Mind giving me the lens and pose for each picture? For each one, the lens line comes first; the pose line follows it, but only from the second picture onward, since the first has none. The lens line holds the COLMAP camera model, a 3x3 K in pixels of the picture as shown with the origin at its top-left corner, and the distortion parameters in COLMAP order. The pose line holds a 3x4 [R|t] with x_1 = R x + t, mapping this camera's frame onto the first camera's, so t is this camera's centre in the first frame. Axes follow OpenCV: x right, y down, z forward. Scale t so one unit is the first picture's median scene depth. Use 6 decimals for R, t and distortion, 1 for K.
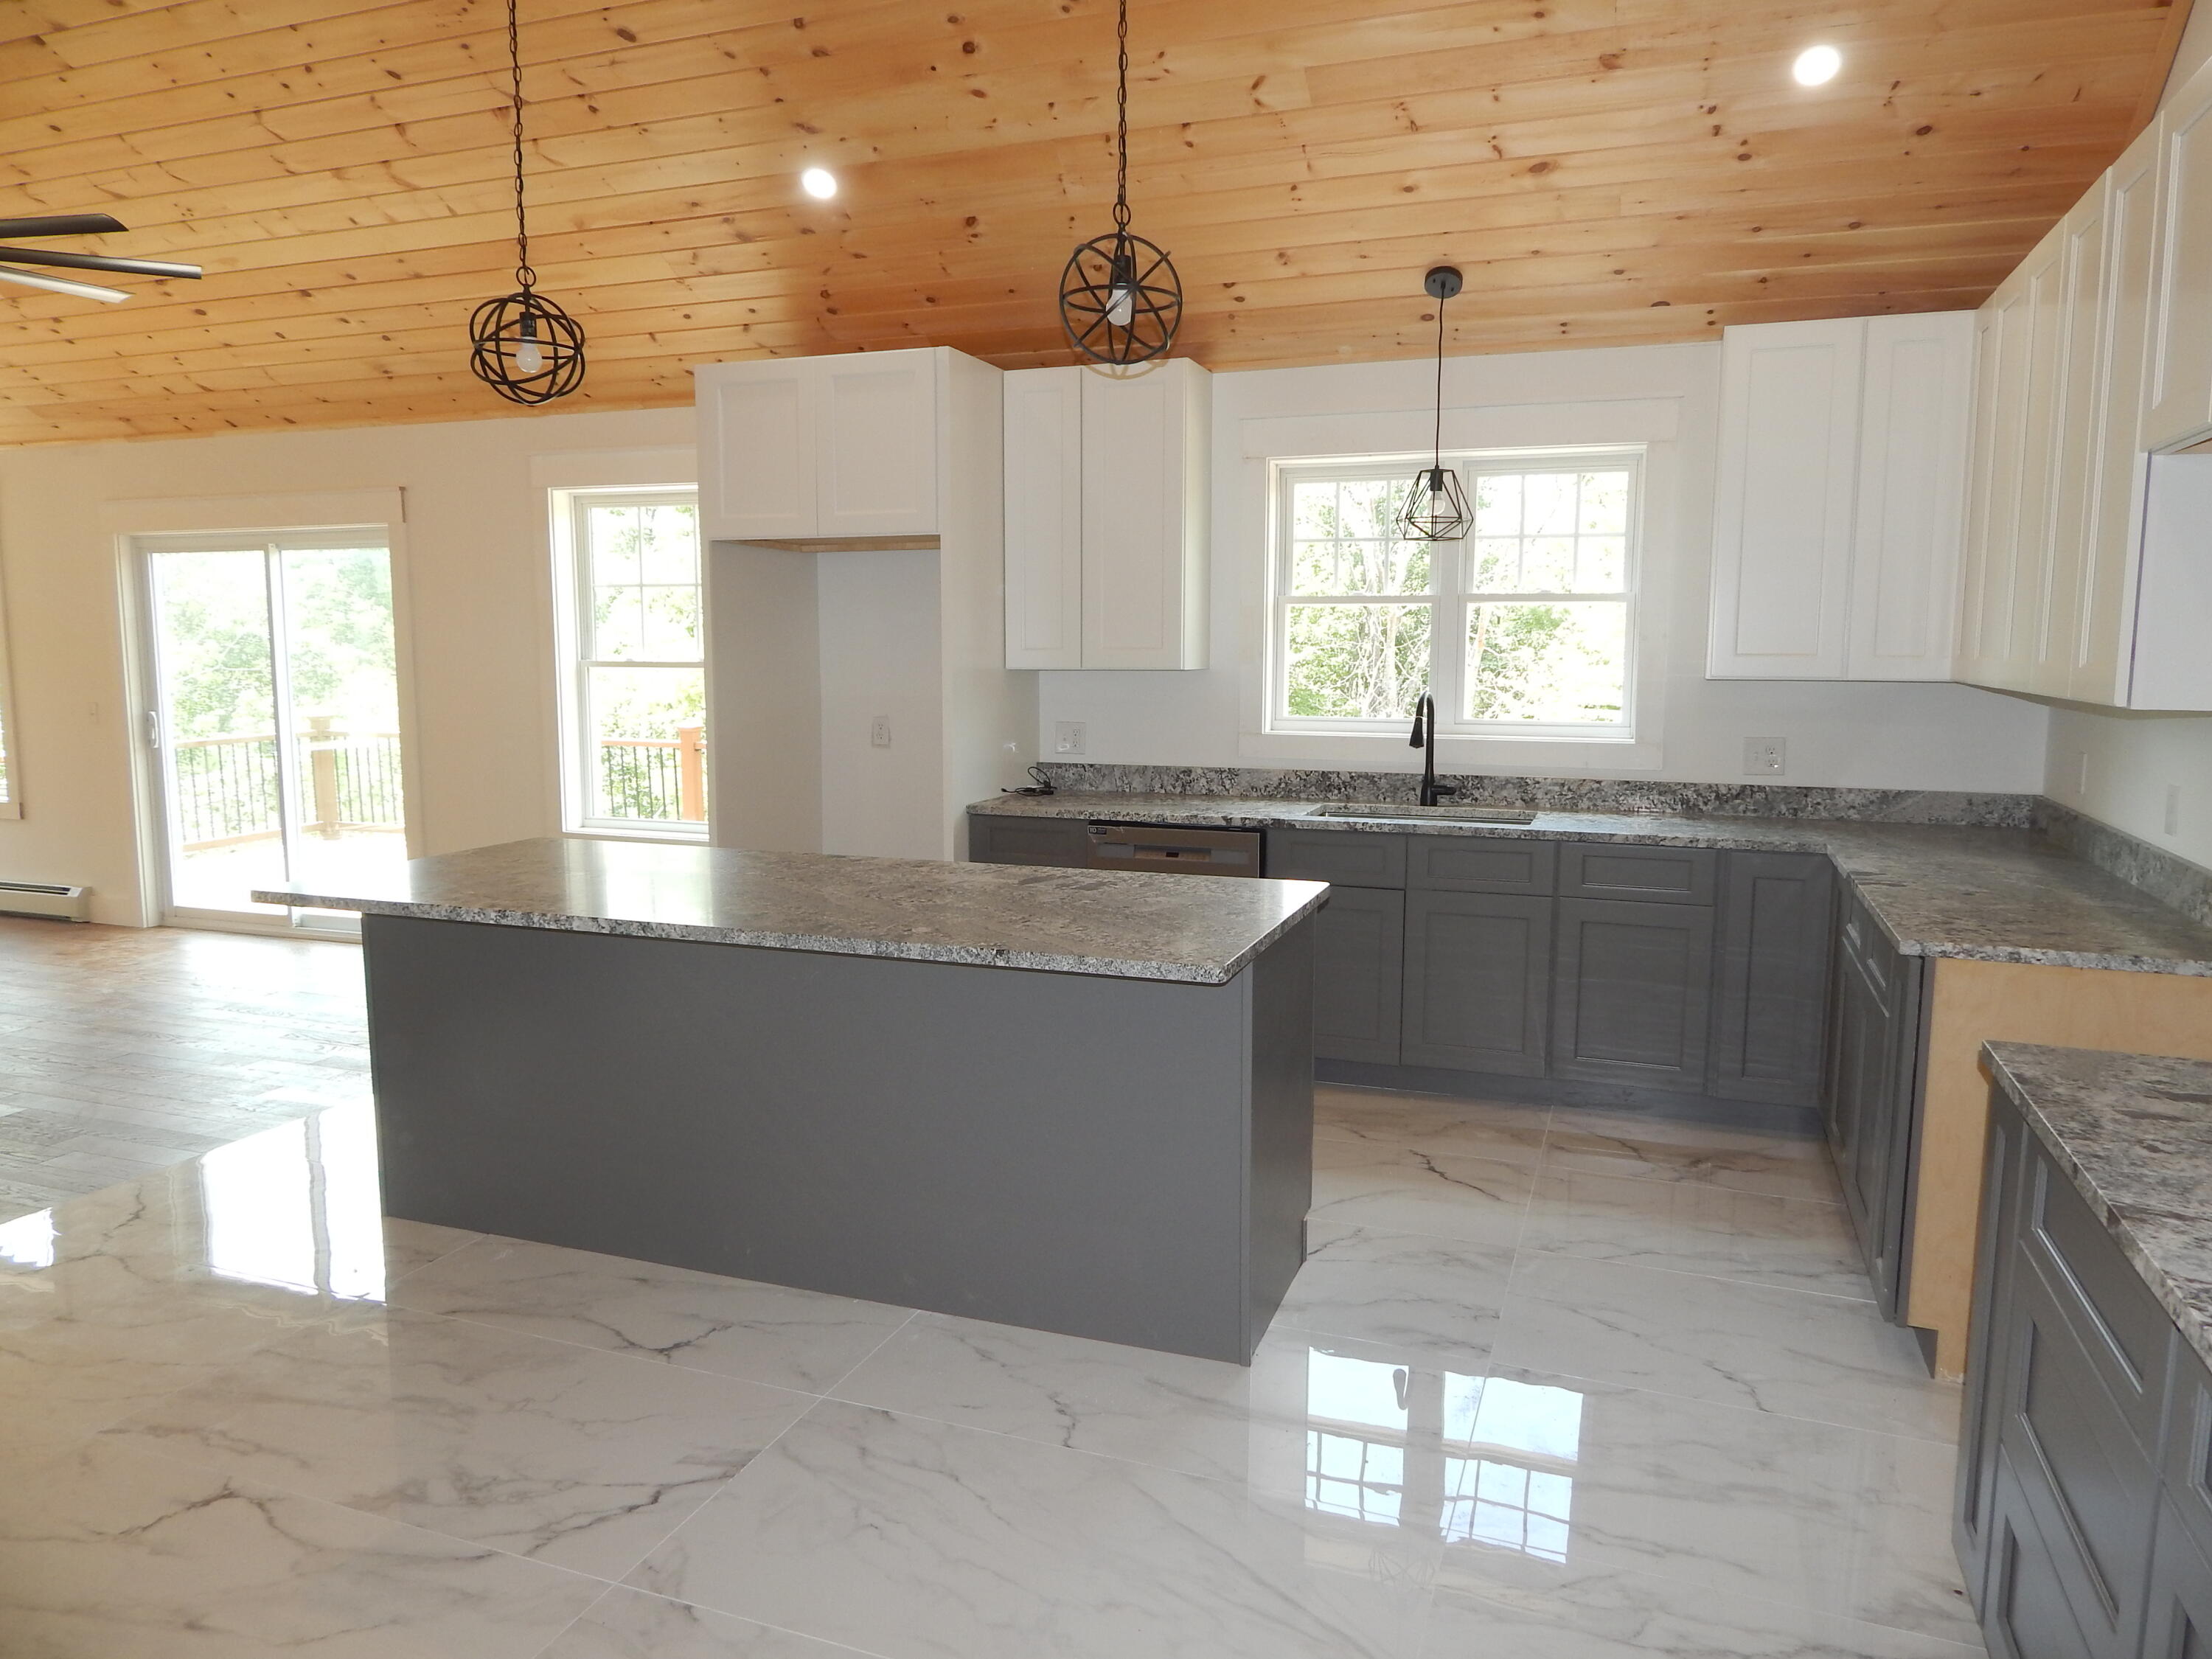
lens RADIAL K [[1480.9, 0, 1119.9], [0, 1480.9, 852.6], [0, 0, 1]] dist [-0.025578, 0.001234]
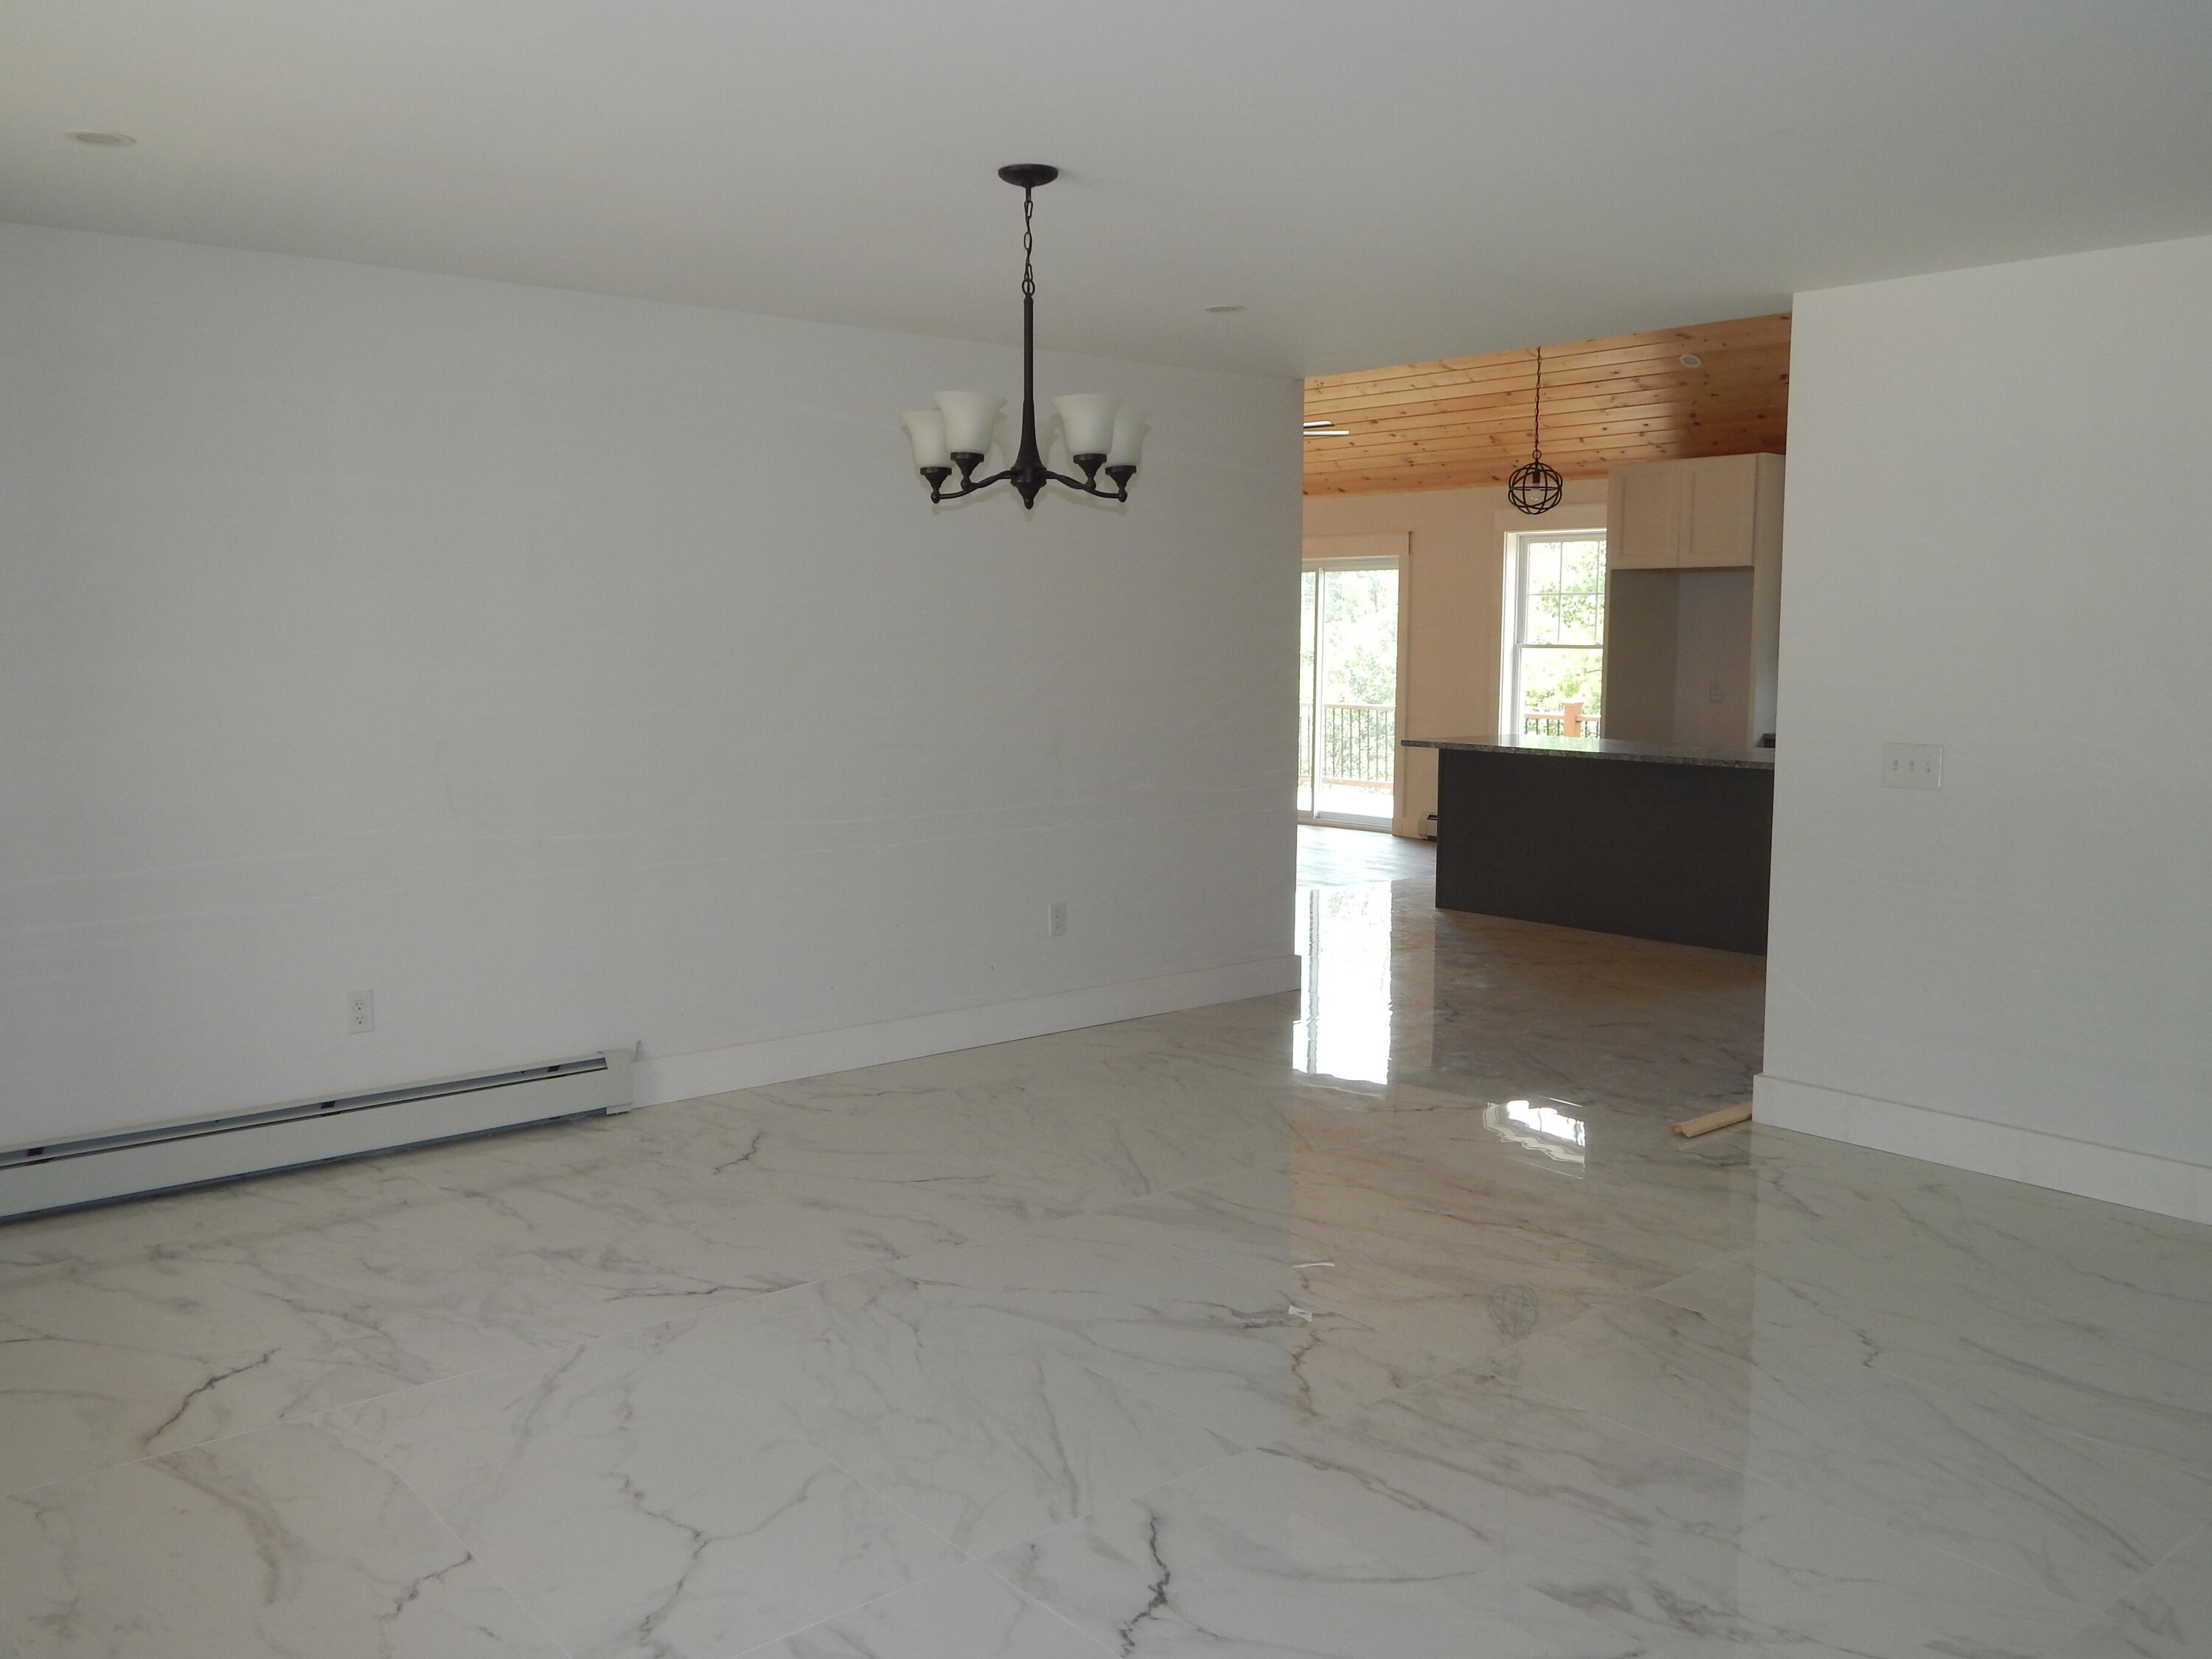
lens RADIAL K [[1765.4, 0, 1084.9], [0, 1765.4, 817.2], [0, 0, 1]] dist [-0.026678, 0.004795]
pose [[0.859118, 0.056766, -0.508620, 0.215423], [-0.078193, 0.996721, -0.020835, 0.140008], [0.505770, 0.057671, 0.860739, -0.899208]]
